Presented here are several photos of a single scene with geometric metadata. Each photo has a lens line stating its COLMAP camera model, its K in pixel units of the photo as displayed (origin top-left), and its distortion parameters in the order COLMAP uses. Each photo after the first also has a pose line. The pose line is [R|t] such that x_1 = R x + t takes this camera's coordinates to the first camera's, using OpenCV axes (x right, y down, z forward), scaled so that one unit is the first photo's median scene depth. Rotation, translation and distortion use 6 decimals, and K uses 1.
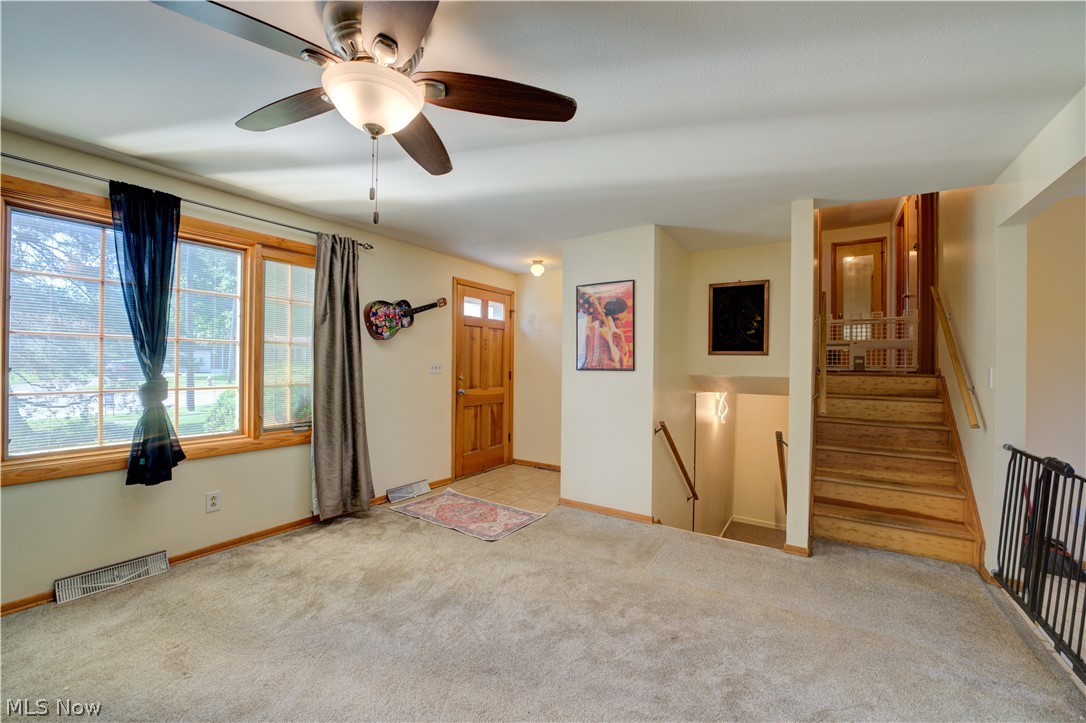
lens RADIAL K [[436.2, 0, 542.9], [0, 436.2, 365.4], [0, 0, 1]] dist [-0.022919, -0.000168]
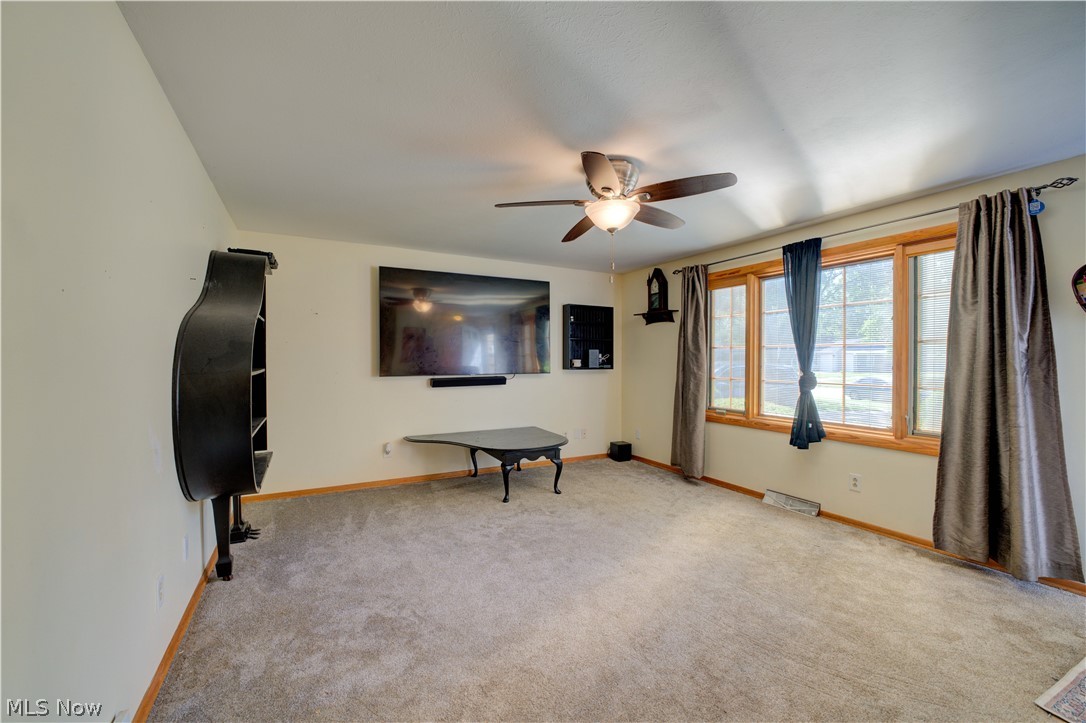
lens RADIAL K [[436.2, 0, 542.9], [0, 436.2, 365.4], [0, 0, 1]] dist [-0.022919, -0.000168]
pose [[-0.467500, -0.001195, -0.883992, 0.542308], [-0.012144, 0.999913, 0.005071, 0.003737], [0.883910, 0.013106, -0.467474, 0.654672]]
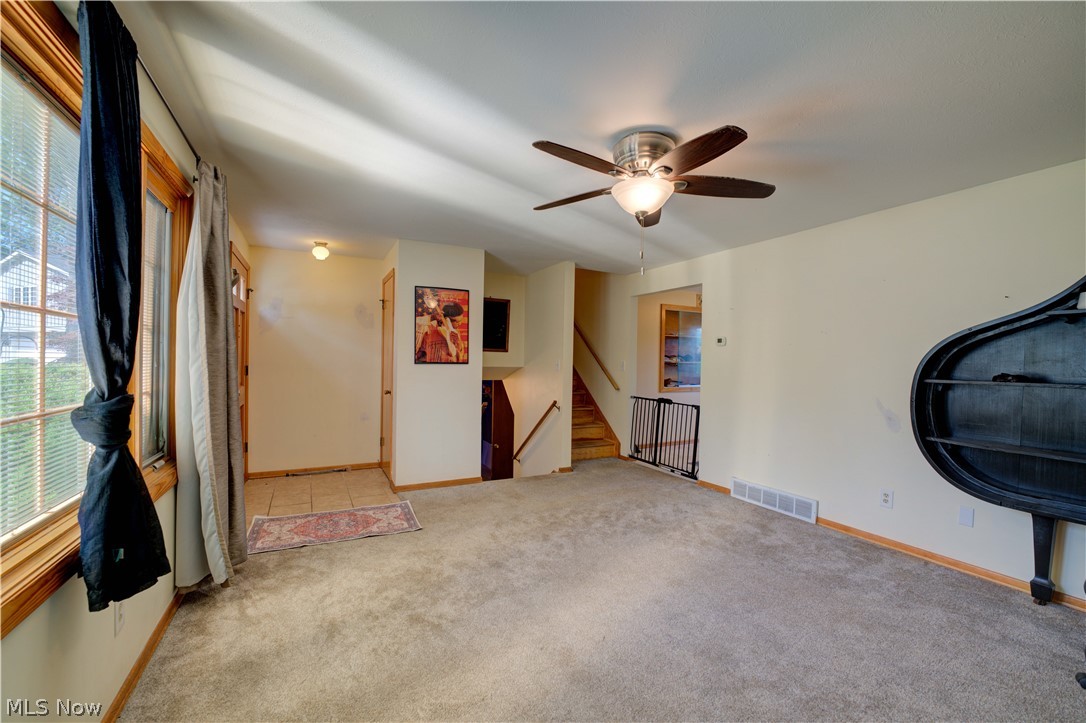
lens RADIAL K [[432.5, 0, 543.0], [0, 432.5, 361.5], [0, 0, 1]] dist [-0.035325, 0.007265]
pose [[0.488982, -0.006855, 0.872267, -0.795984], [-0.006543, 0.999912, 0.011526, -0.010502], [-0.872269, -0.011344, 0.488894, 0.223633]]
